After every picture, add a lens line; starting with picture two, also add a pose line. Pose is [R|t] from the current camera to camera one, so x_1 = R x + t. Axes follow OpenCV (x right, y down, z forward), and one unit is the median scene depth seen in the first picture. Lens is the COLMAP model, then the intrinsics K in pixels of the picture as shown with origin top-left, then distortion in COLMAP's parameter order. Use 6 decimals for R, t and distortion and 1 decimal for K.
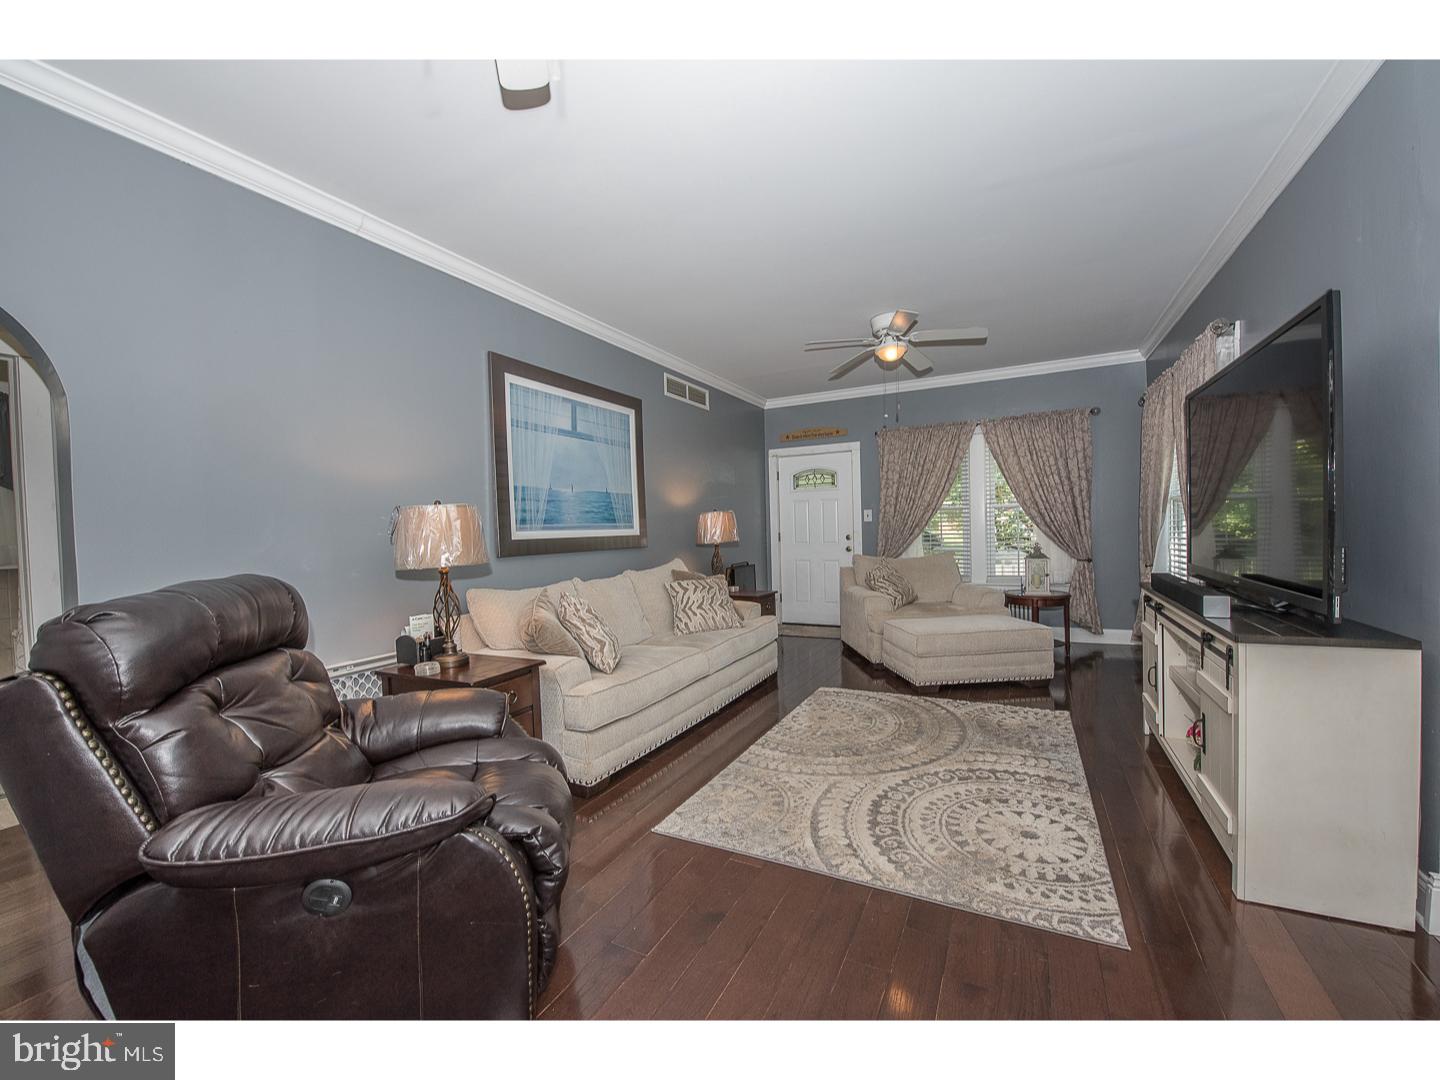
lens RADIAL K [[572.5, 0, 718.8], [0, 572.5, 546.7], [0, 0, 1]] dist [-0.017640, -0.001391]
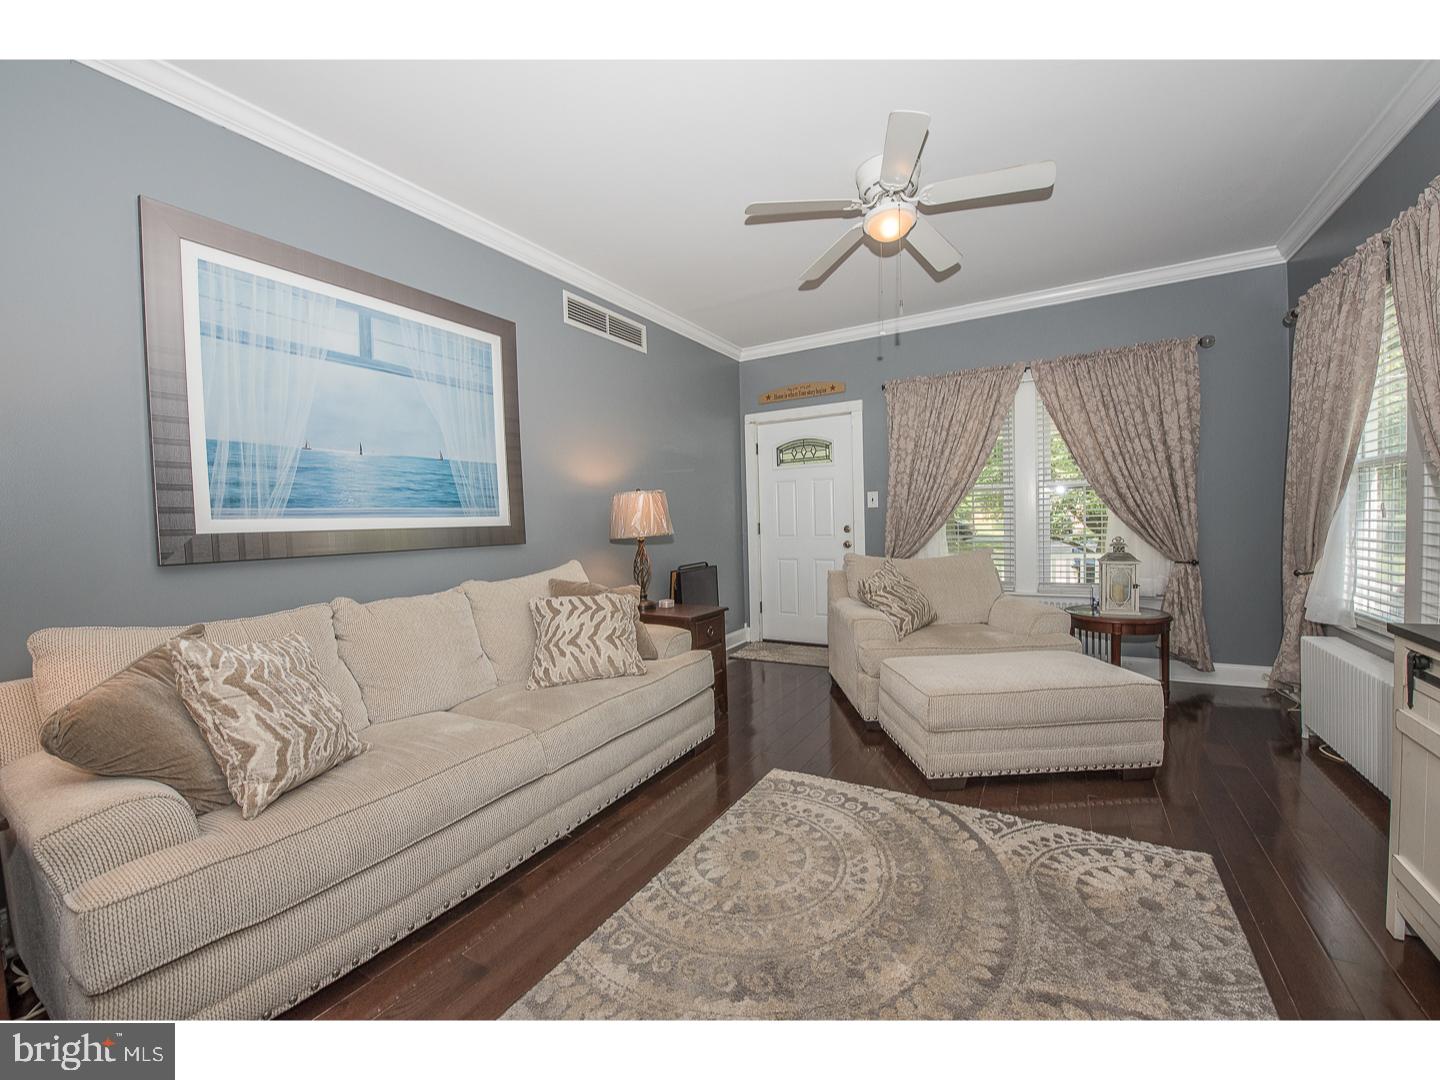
lens RADIAL K [[572.5, 0, 721.4], [0, 572.5, 544.2], [0, 0, 1]] dist [-0.017640, -0.001391]
pose [[0.998862, 0.000736, -0.047685, 0.159574], [-0.000227, 0.999943, 0.010681, -0.006899], [0.047690, -0.010658, 0.998805, 0.399057]]
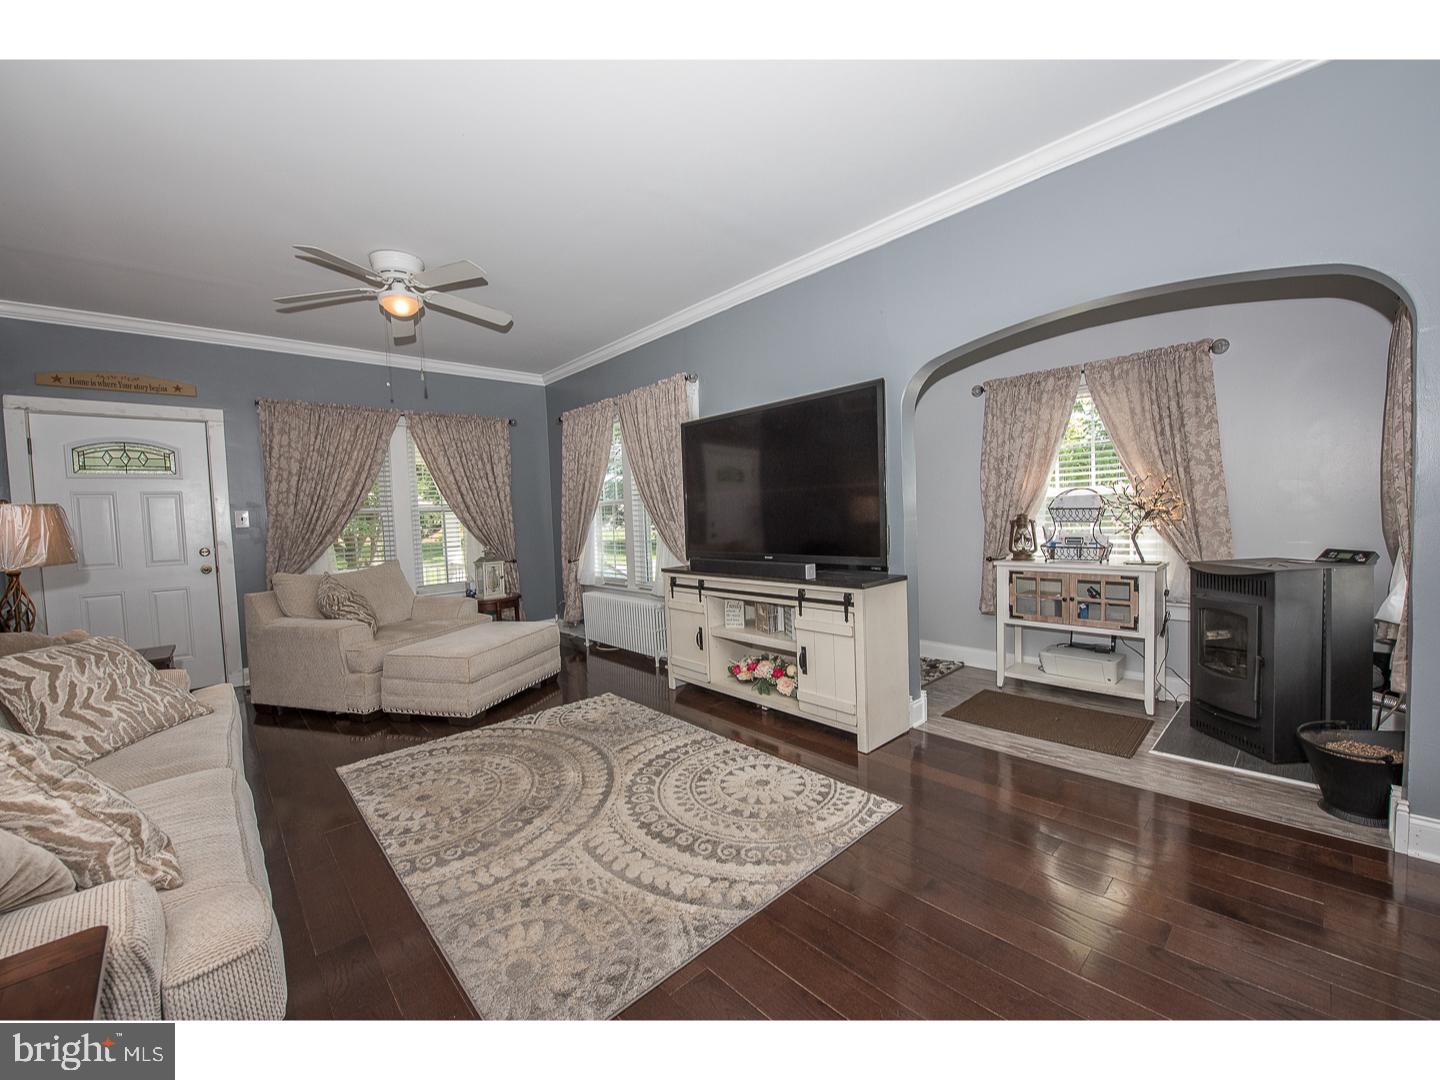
lens RADIAL K [[572.5, 0, 724.4], [0, 572.5, 542.0], [0, 0, 1]] dist [-0.017640, -0.001391]
pose [[0.331418, -0.028224, 0.943062, -0.306617], [0.056888, 0.998332, 0.009886, 0.000128], [-0.941767, 0.050372, 0.332471, 0.357555]]
